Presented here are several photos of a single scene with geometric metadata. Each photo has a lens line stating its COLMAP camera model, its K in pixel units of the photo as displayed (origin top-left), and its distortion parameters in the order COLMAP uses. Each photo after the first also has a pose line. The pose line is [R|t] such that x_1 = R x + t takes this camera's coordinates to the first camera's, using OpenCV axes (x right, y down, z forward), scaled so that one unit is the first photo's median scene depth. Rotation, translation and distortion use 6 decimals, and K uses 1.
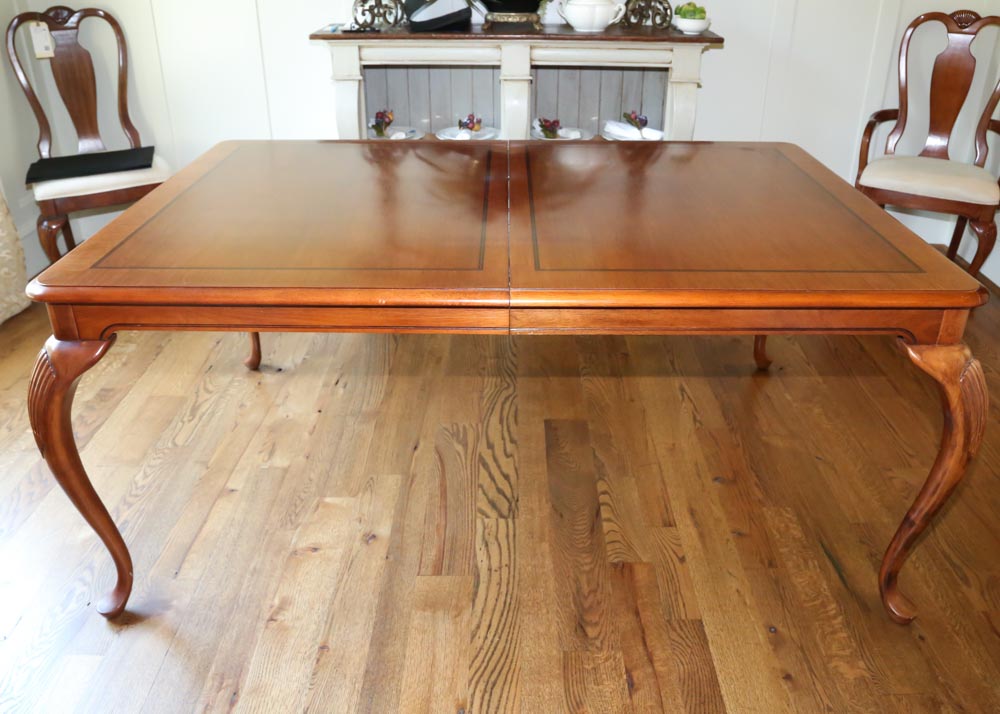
lens RADIAL K [[822.3, 0, 503.7], [0, 822.3, 357.2], [0, 0, 1]] dist [-0.094104, 0.001088]
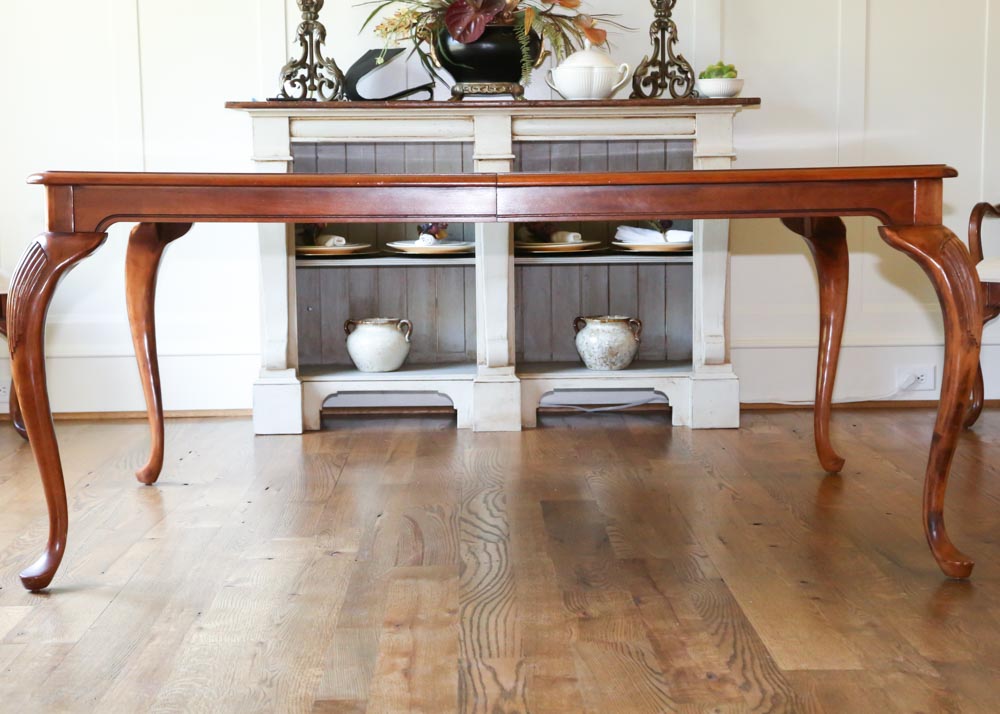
lens RADIAL K [[1789.6, 0, 500.6], [0, 1789.6, 356.1], [0, 0, 1]] dist [0.212909, 0.000000]
pose [[0.999621, -0.014917, 0.023153, -0.021029], [0.022487, 0.927403, -0.373388, 0.473942], [-0.015903, 0.373767, 0.927386, -0.514300]]
